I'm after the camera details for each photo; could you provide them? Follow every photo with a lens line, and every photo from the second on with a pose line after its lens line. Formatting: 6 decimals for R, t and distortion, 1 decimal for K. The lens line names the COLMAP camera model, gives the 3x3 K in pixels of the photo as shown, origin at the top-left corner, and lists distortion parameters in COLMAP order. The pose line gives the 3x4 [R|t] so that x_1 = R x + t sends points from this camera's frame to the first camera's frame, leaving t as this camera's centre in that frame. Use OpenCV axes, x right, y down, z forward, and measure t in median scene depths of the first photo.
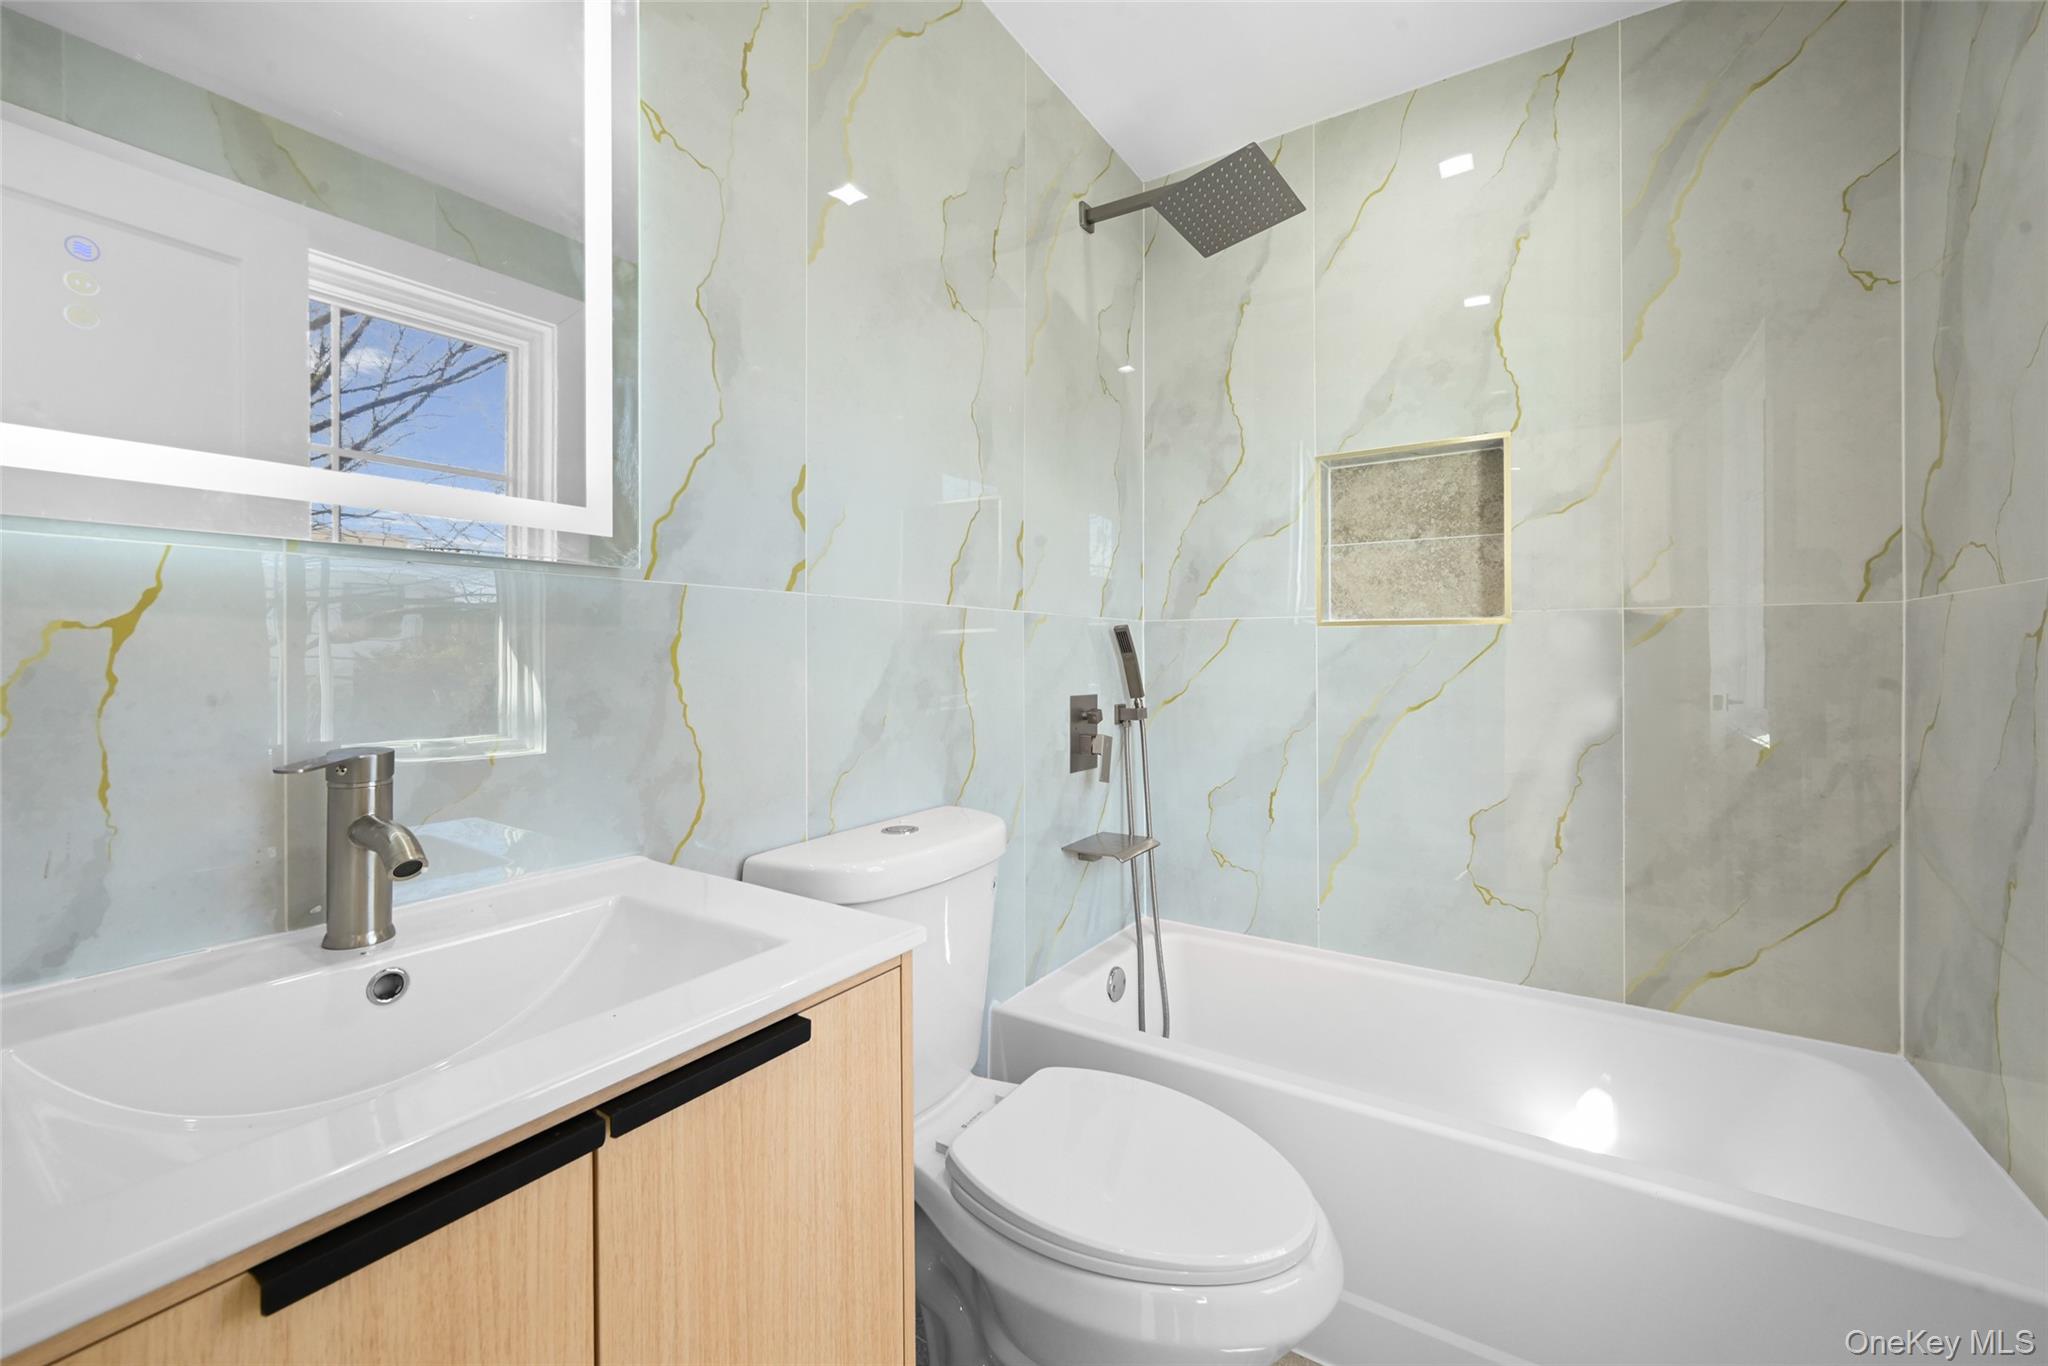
lens RADIAL K [[808.0, 0, 1023.0], [0, 808.0, 680.0], [0, 0, 1]] dist [-0.007403, 0.000461]
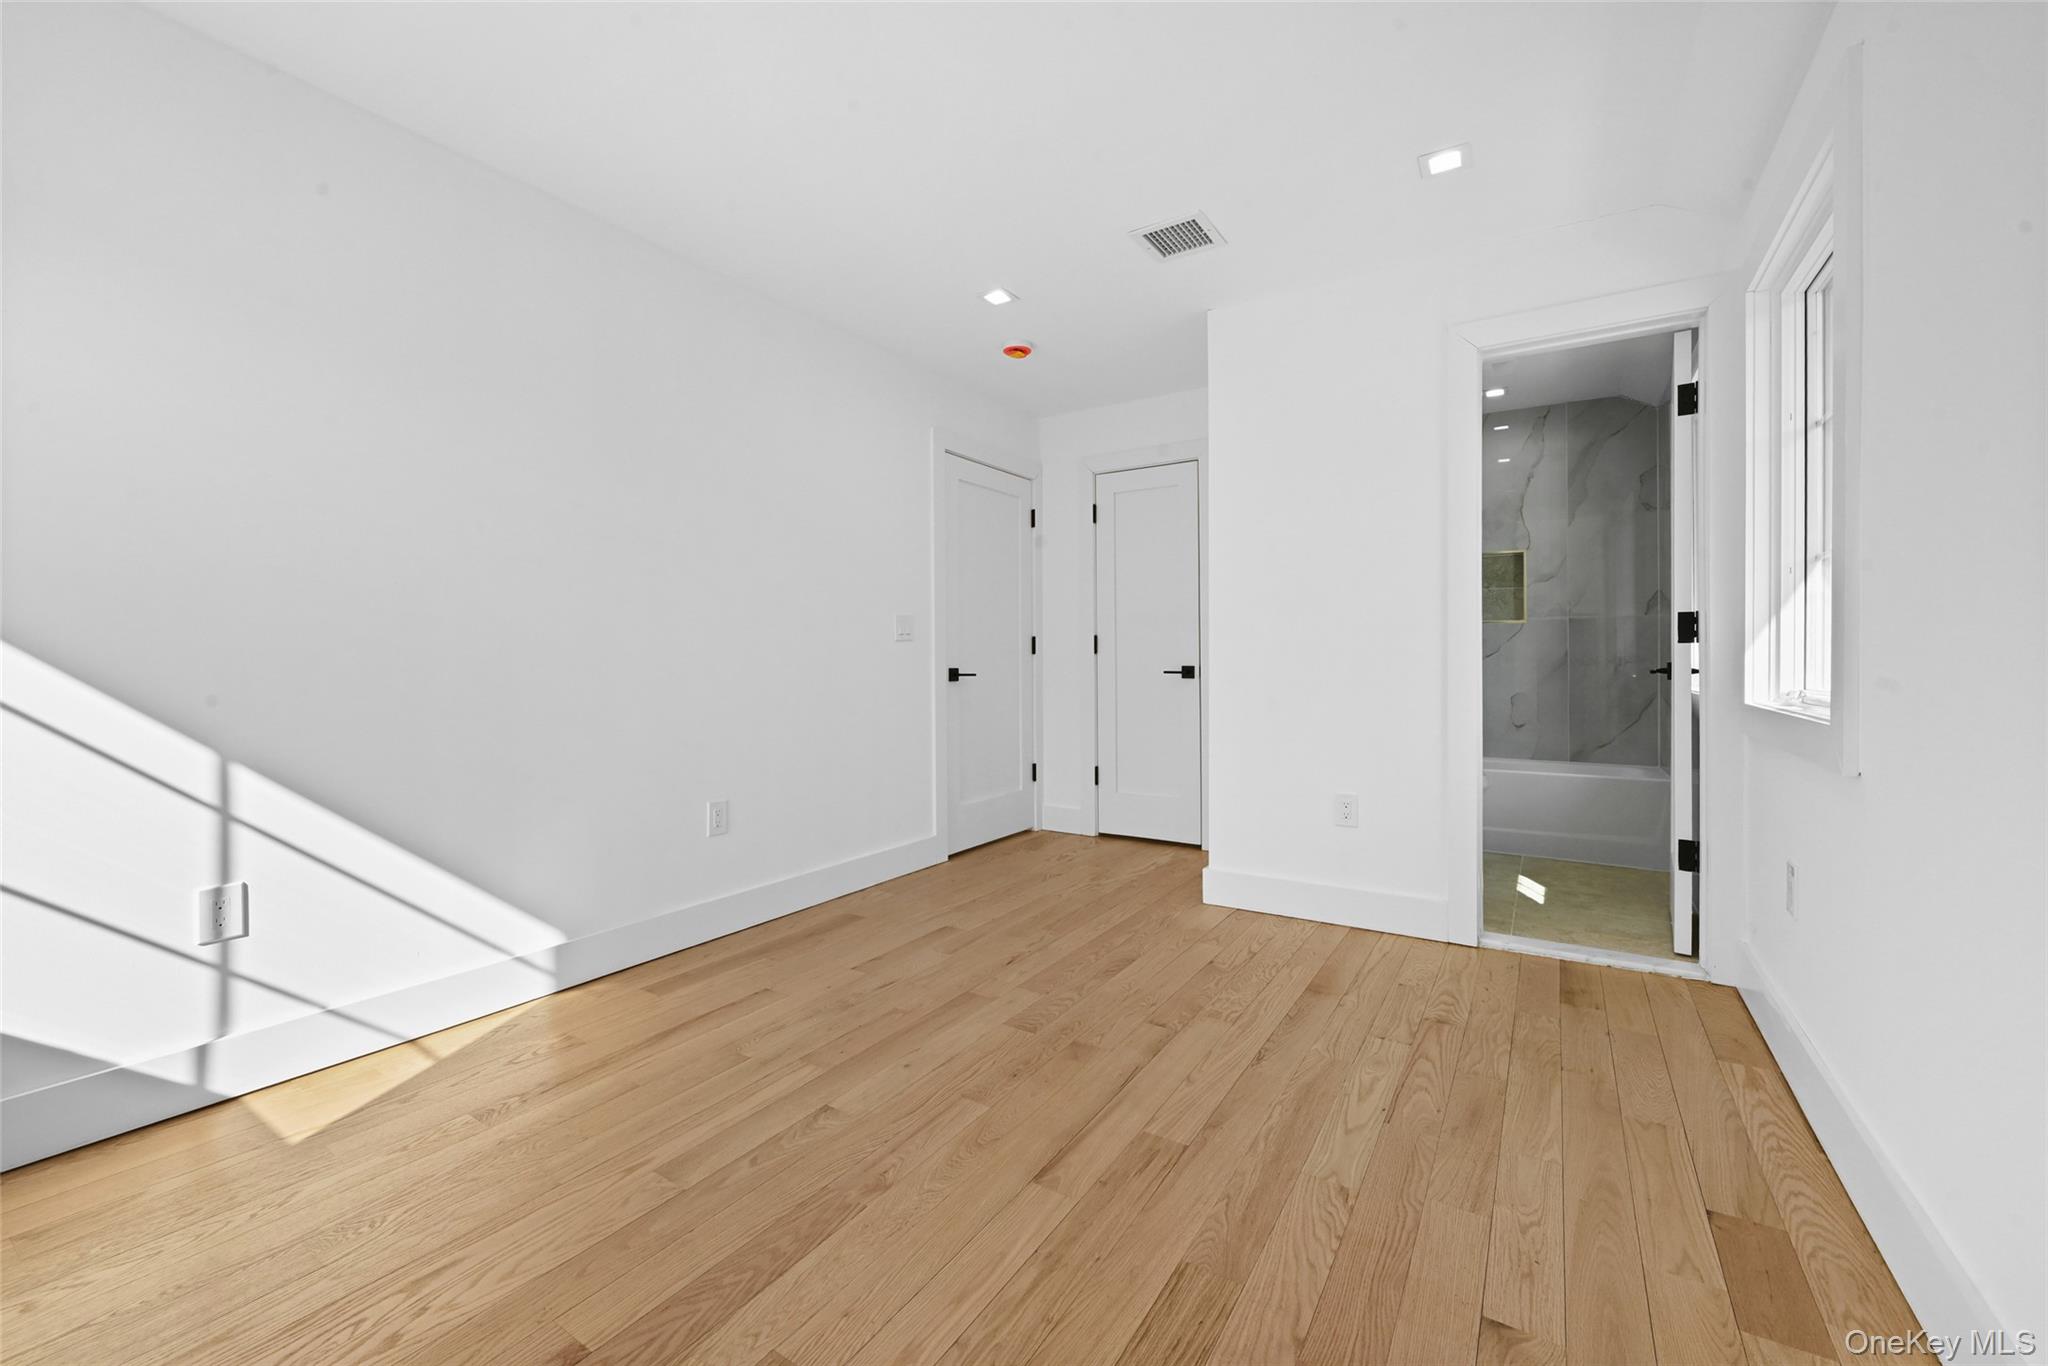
lens RADIAL K [[808.0, 0, 1025.5], [0, 808.0, 666.1], [0, 0, 1]] dist [-0.007403, 0.000461]
pose [[0.999970, -0.007664, 0.000986, -1.009861], [0.007660, 0.999964, 0.003748, 0.046087], [-0.001014, -0.003740, 0.999992, -1.591420]]
